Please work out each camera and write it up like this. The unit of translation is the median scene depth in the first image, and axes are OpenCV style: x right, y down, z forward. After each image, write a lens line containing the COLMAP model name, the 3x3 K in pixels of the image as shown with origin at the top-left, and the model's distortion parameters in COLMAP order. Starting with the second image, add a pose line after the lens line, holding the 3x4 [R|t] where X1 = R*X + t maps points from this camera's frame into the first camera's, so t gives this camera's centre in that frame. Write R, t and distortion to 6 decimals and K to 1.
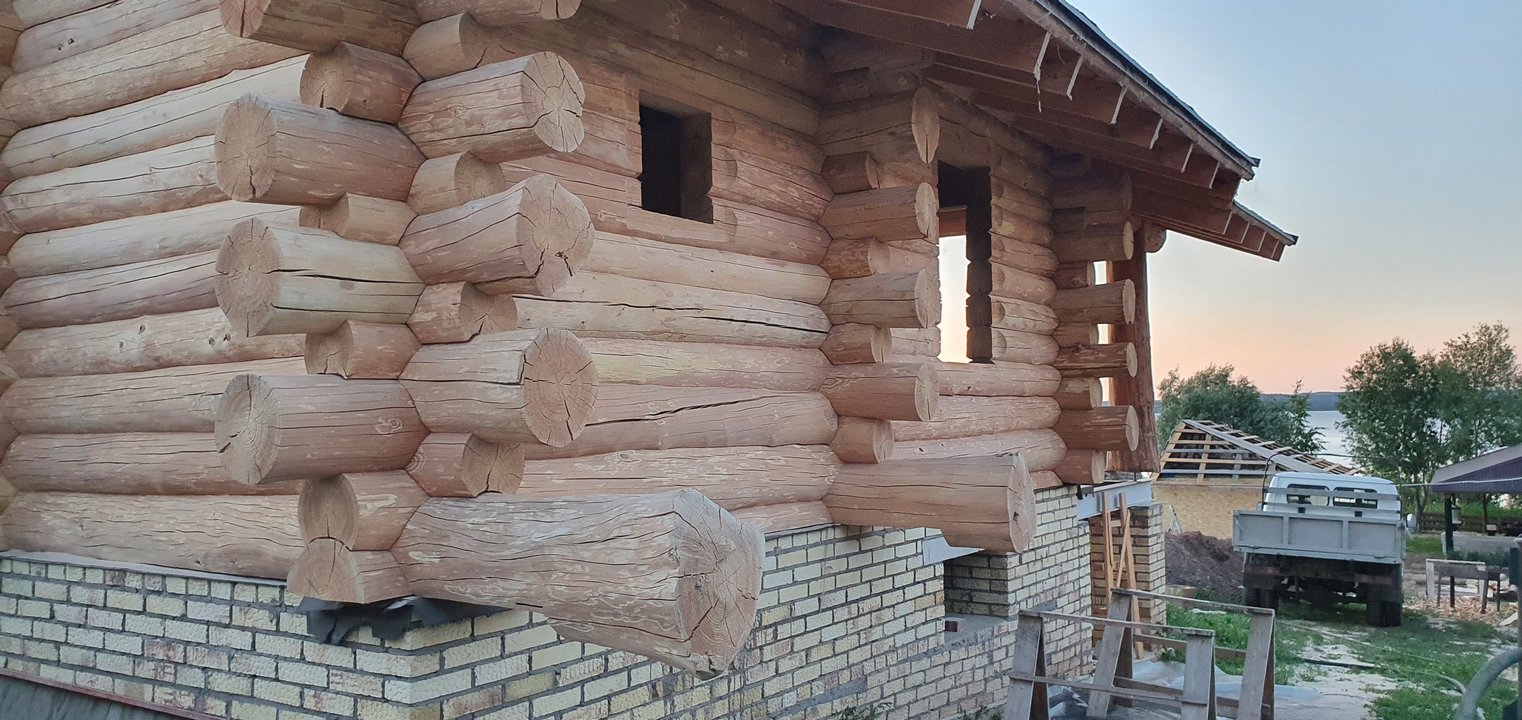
lens RADIAL K [[1171.6, 0, 703.7], [0, 1171.6, 369.9], [0, 0, 1]] dist [0.109181, -0.118092]
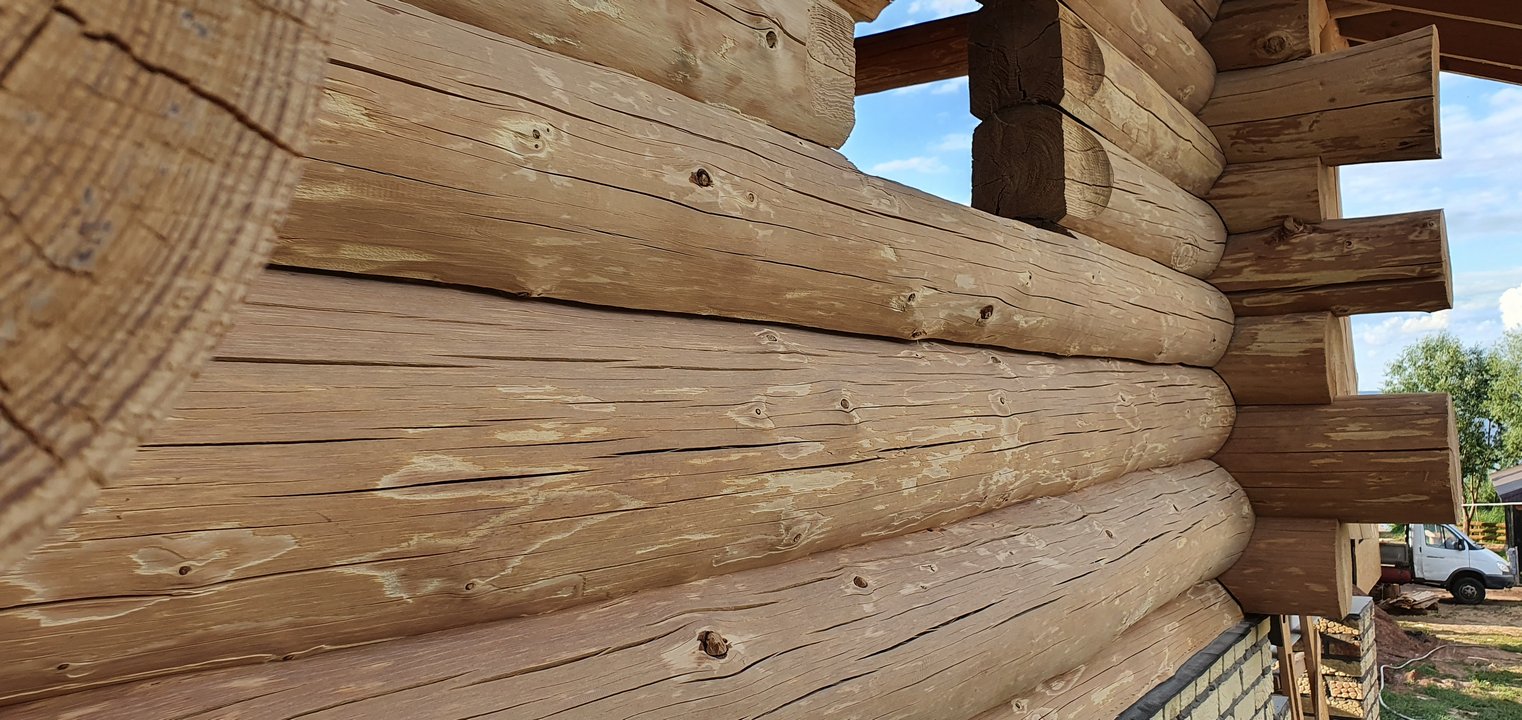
lens RADIAL K [[1207.6, 0, 767.7], [0, 1207.6, 367.1], [0, 0, 1]] dist [0.043209, -0.051974]
pose [[0.998595, -0.004571, 0.052798, 0.242316], [0.004828, 0.999977, -0.004754, 0.039313], [-0.052775, 0.005002, 0.998594, 1.092242]]
